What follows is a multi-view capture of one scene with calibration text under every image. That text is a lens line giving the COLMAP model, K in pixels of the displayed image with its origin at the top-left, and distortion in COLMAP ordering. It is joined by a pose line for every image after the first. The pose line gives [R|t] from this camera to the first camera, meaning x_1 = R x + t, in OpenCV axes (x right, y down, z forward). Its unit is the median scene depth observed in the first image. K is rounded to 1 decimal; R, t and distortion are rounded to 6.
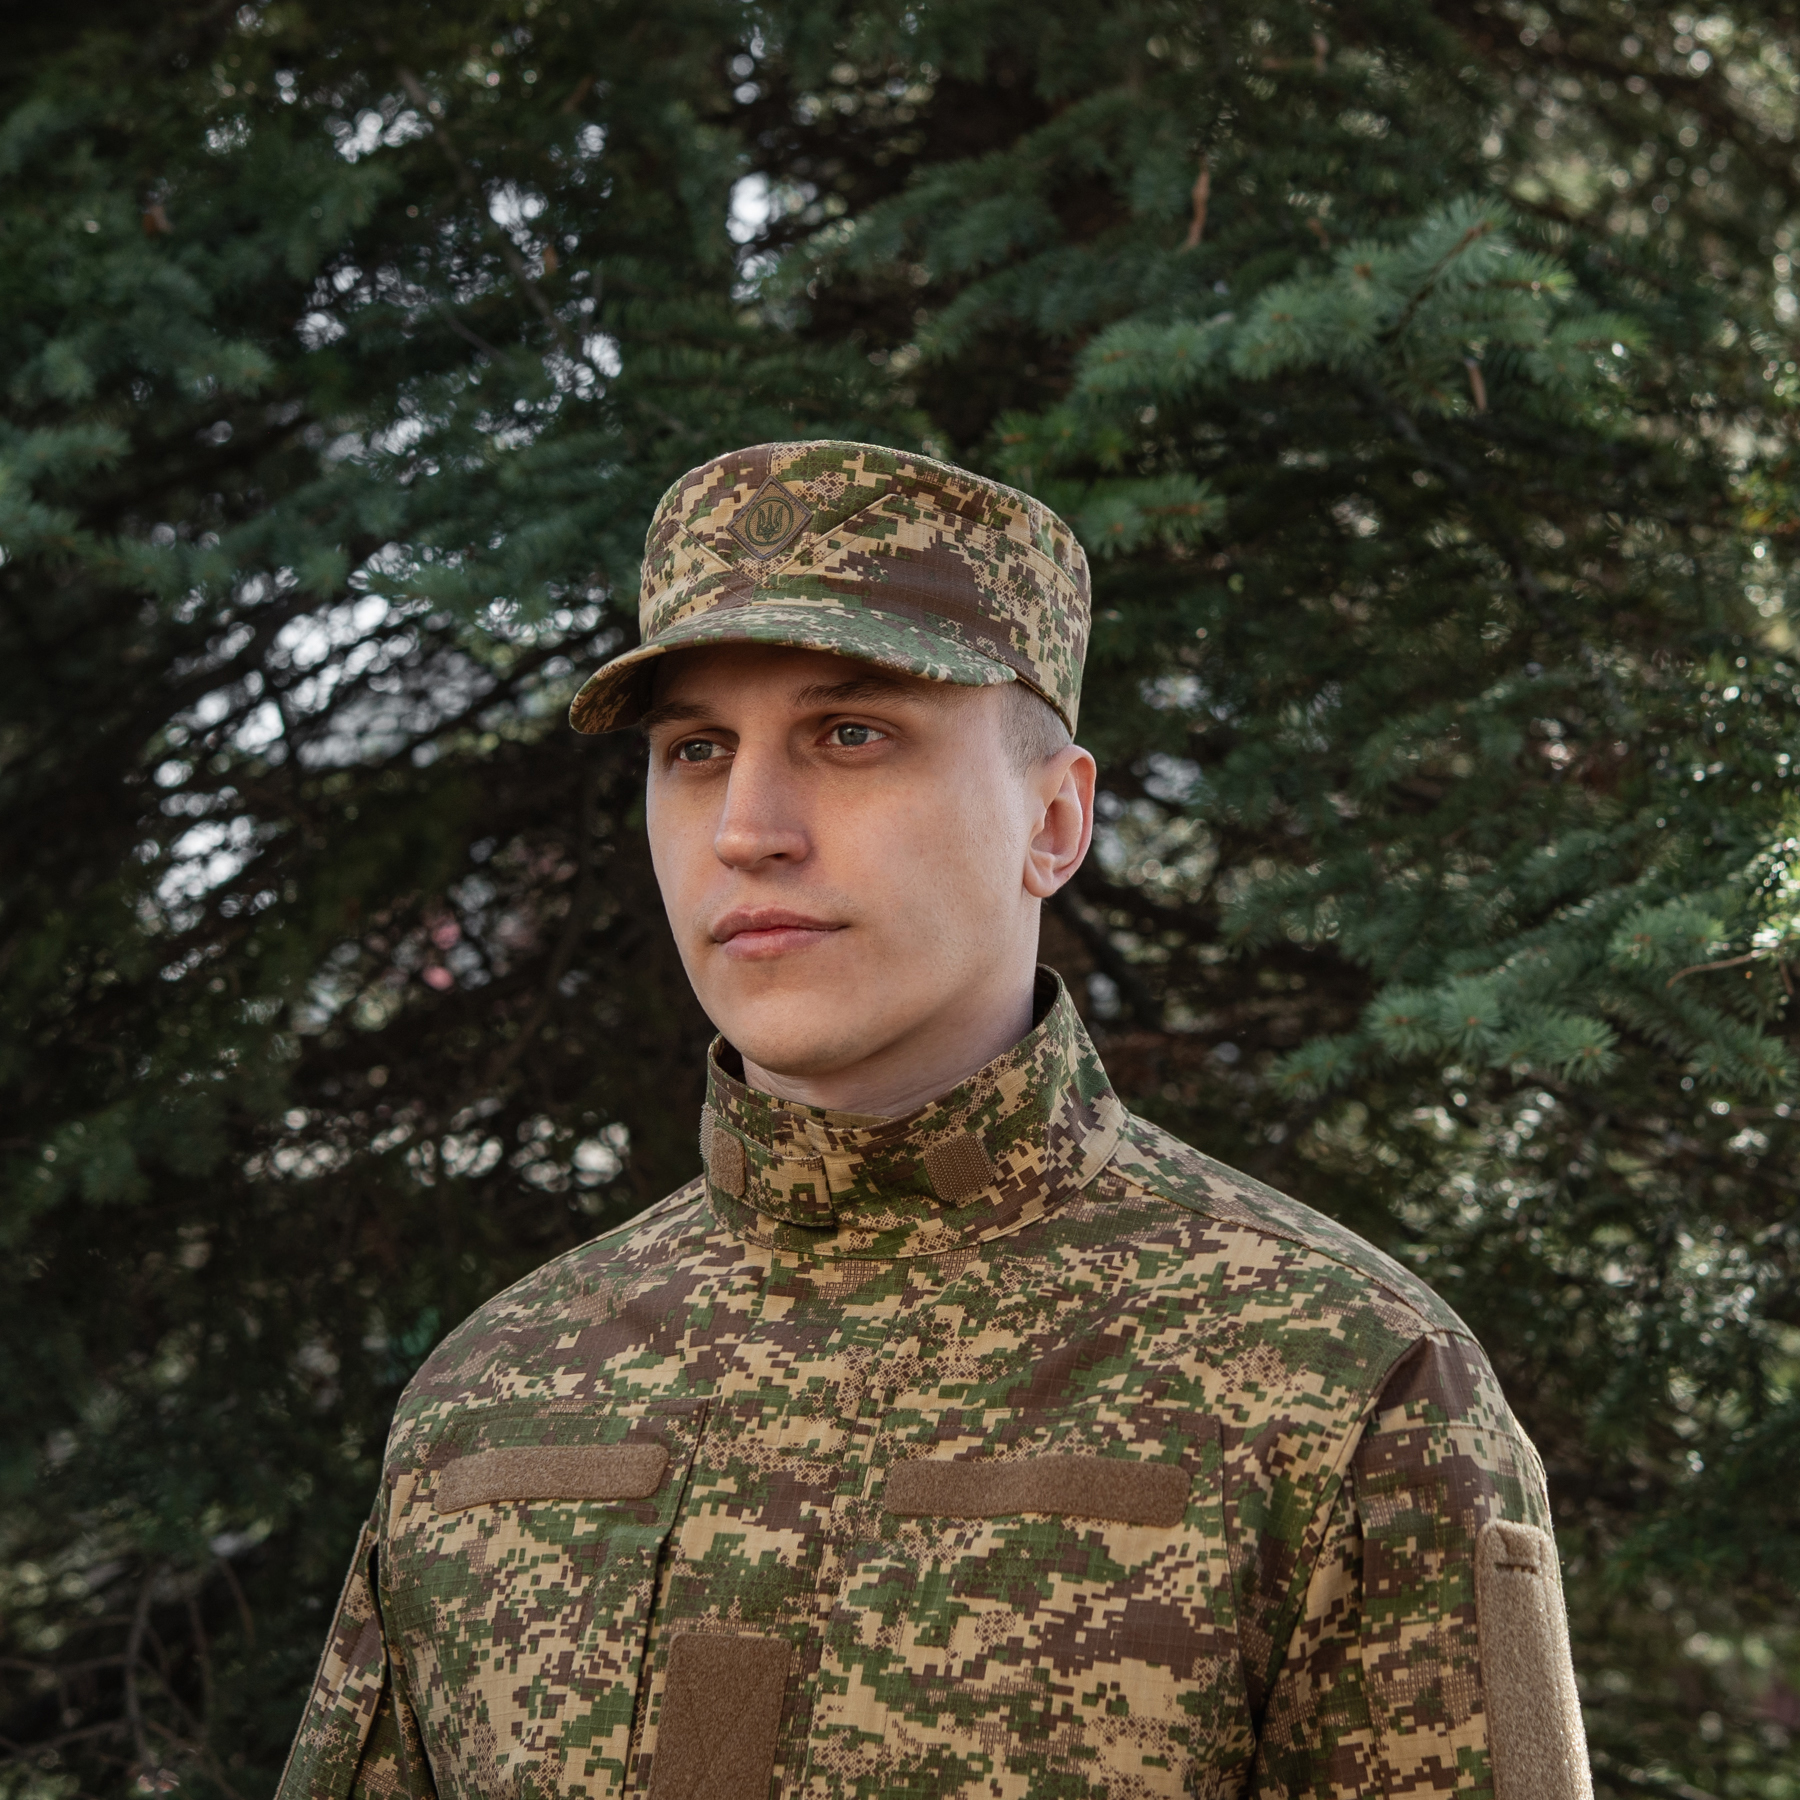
lens RADIAL K [[5578.4, 0, 911.8], [0, 5578.4, 900.3], [0, 0, 1]] dist [-0.117442, 0.000000]
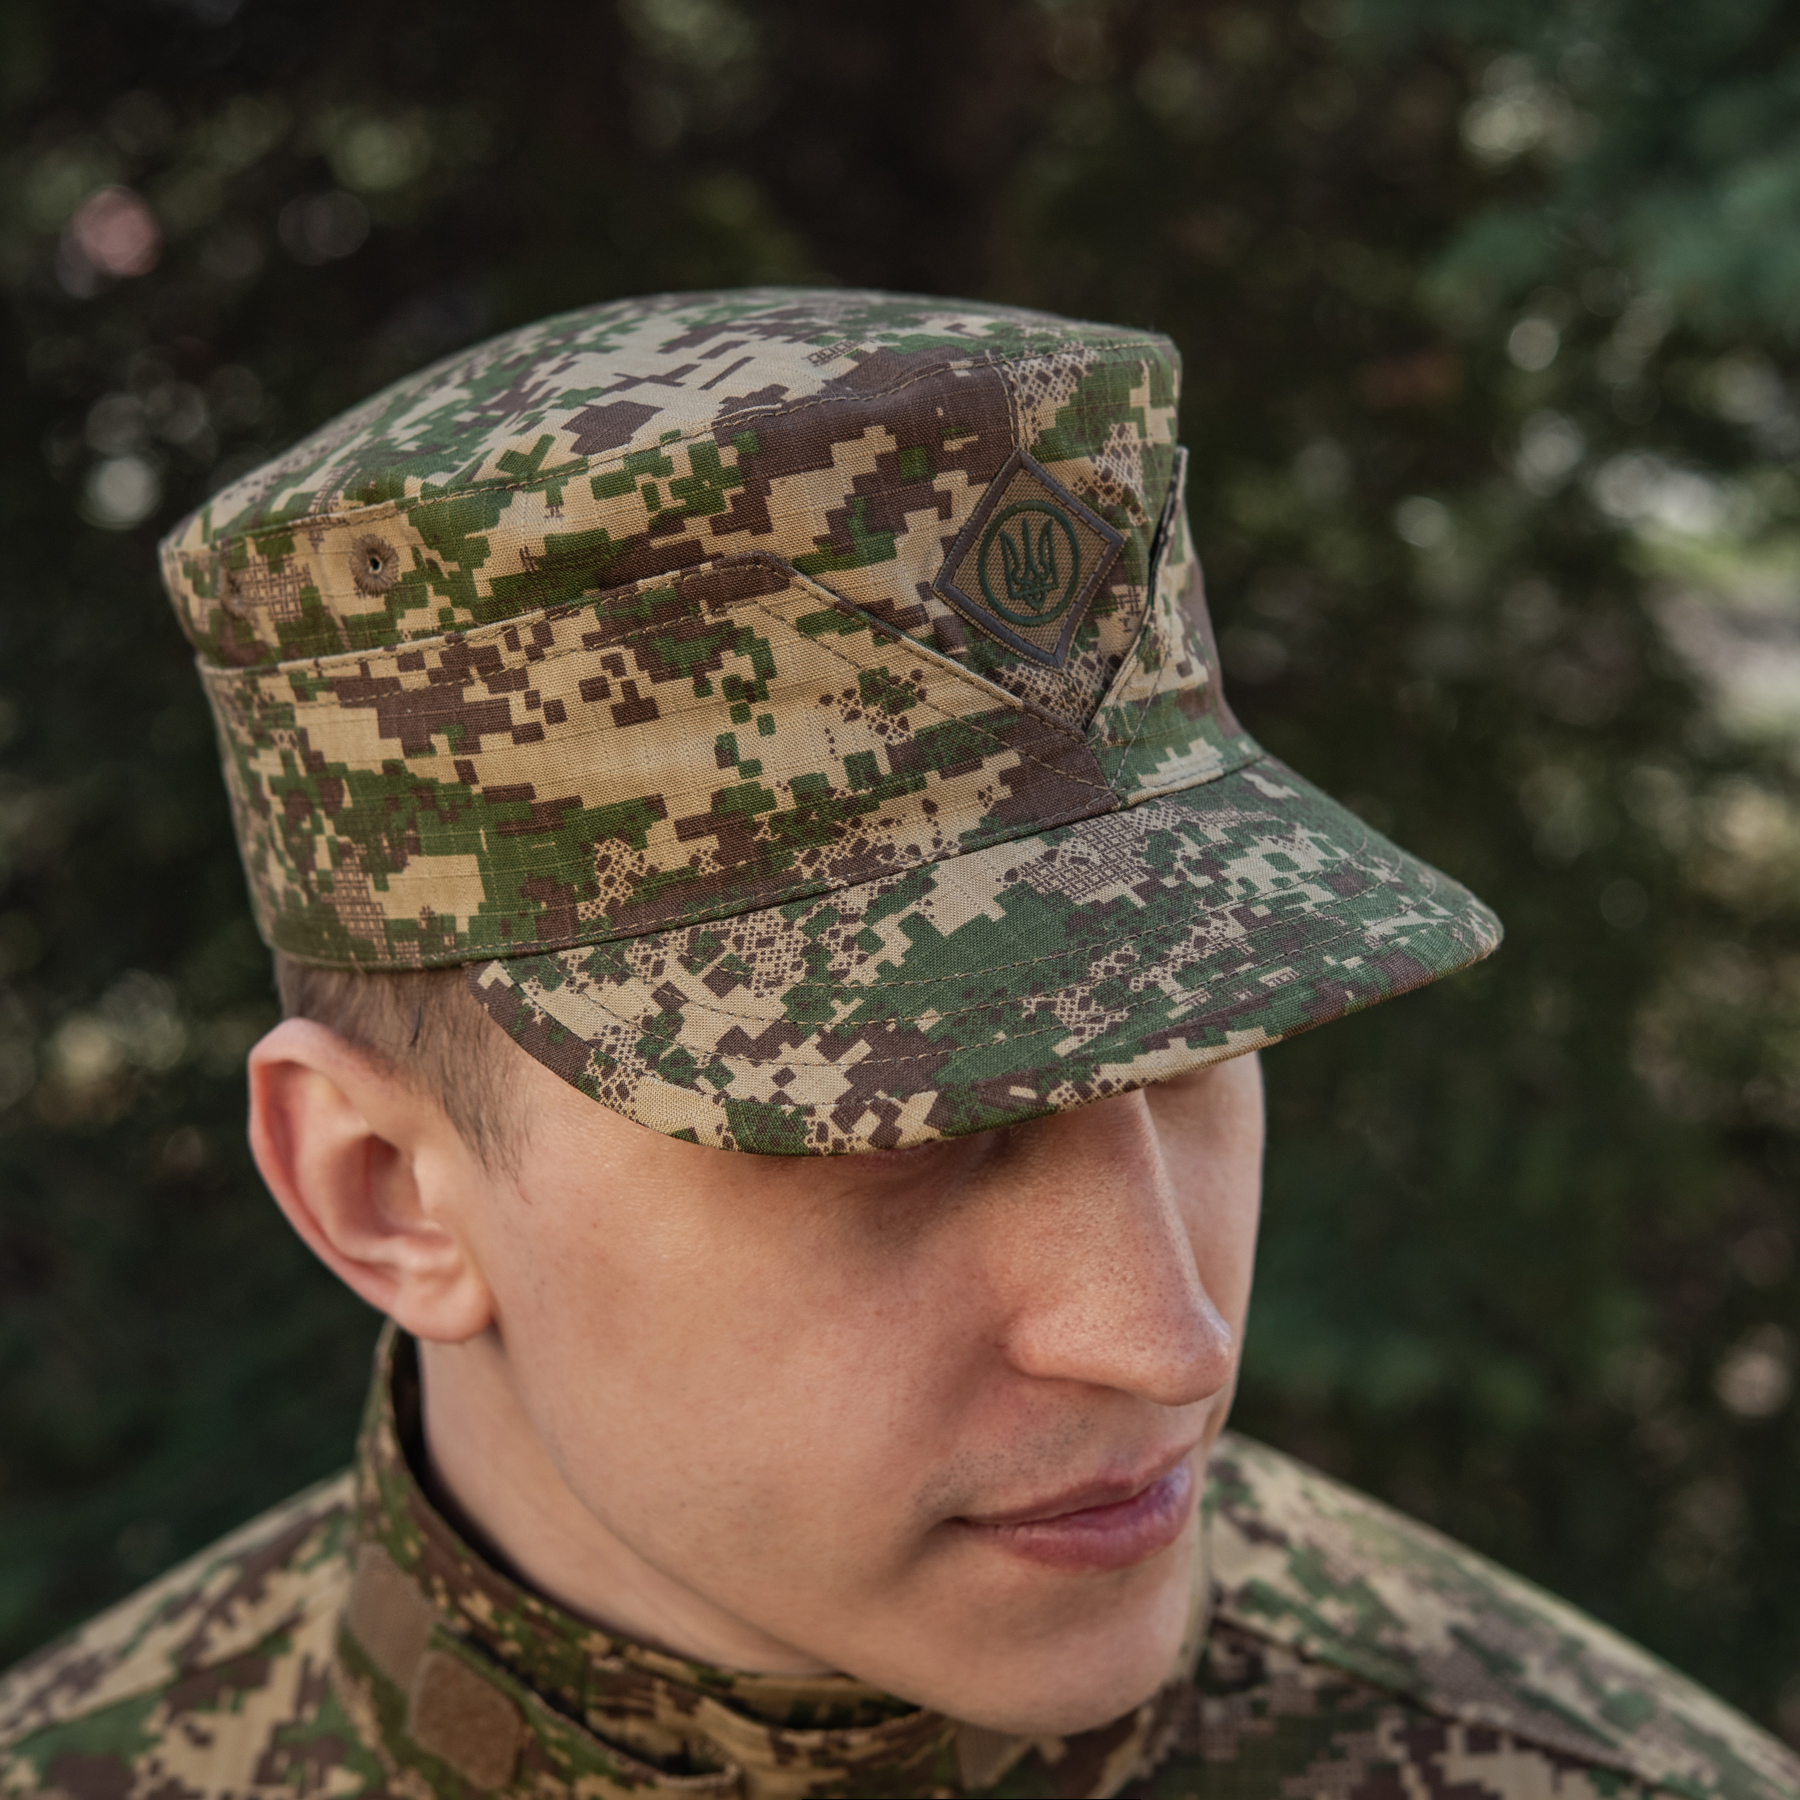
lens RADIAL K [[5578.4, 0, 894.5], [0, 5578.4, 893.5], [0, 0, 1]] dist [-0.117442, 0.000000]
pose [[0.477207, -0.257515, 0.840214, -0.385804], [-0.094730, 0.935457, 0.340509, -0.185207], [-0.873670, -0.242087, 0.422012, 0.824748]]
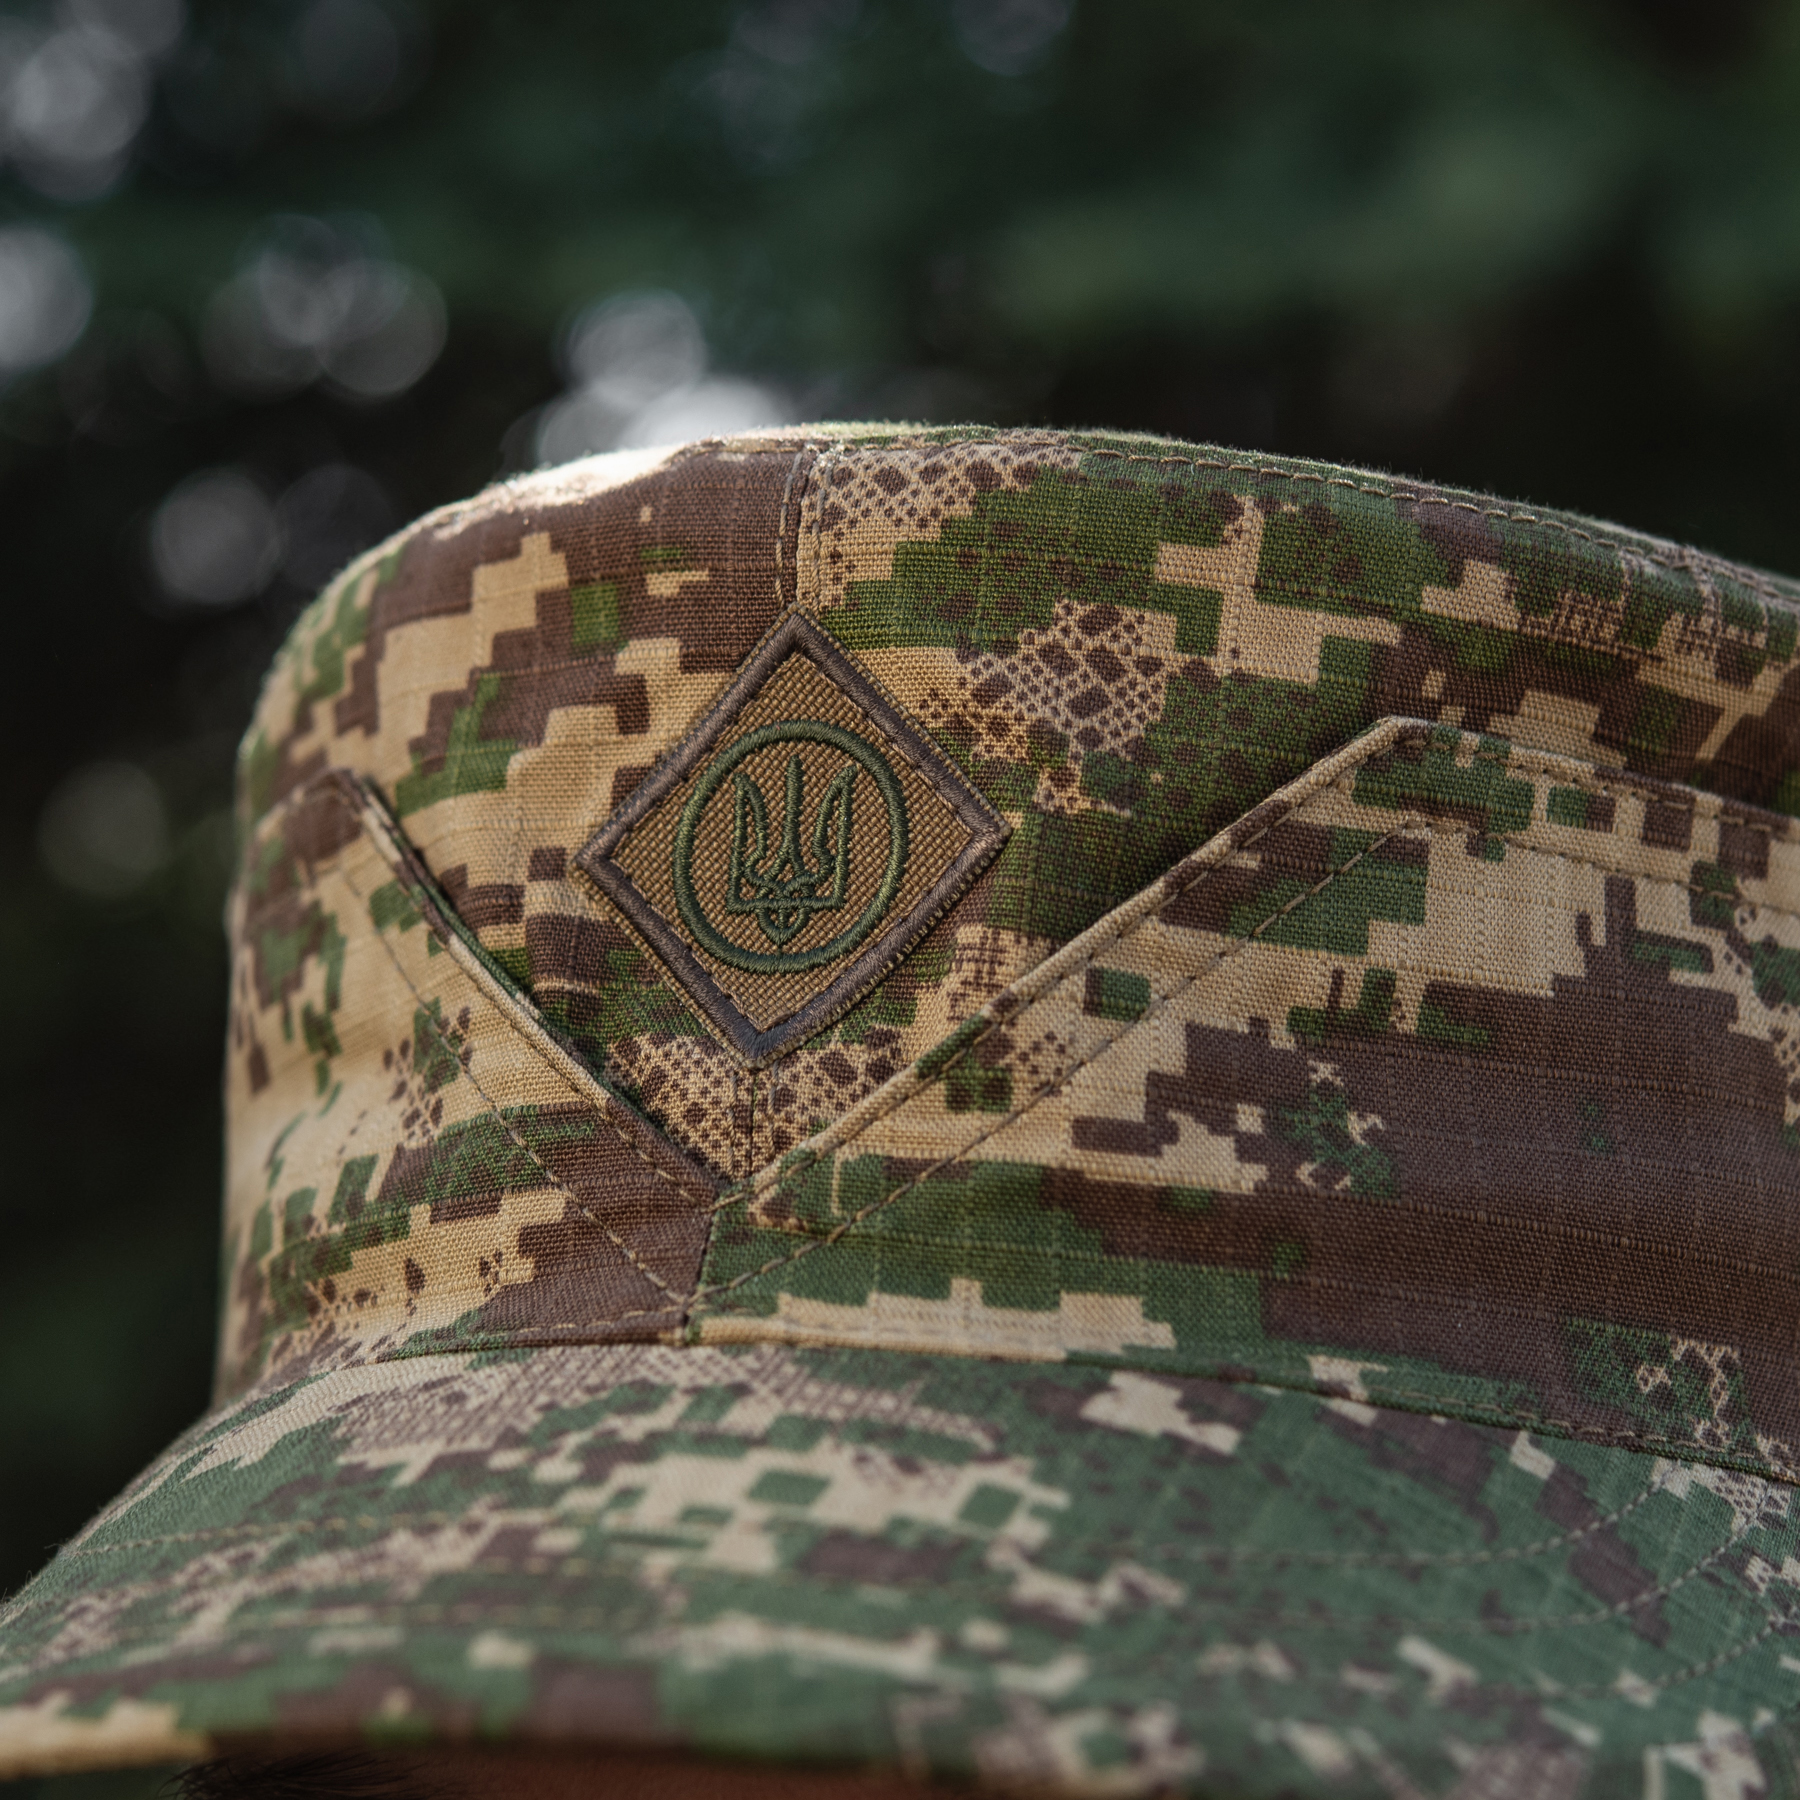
lens RADIAL K [[5578.4, 0, 1030.5], [0, 5578.4, 792.9], [0, 0, 1]] dist [-0.117442, 0.000000]
pose [[0.999883, 0.000311, 0.015292, -0.019861], [-0.002052, 0.993480, 0.113985, -0.092606], [-0.015156, -0.114003, 0.993365, 0.797580]]
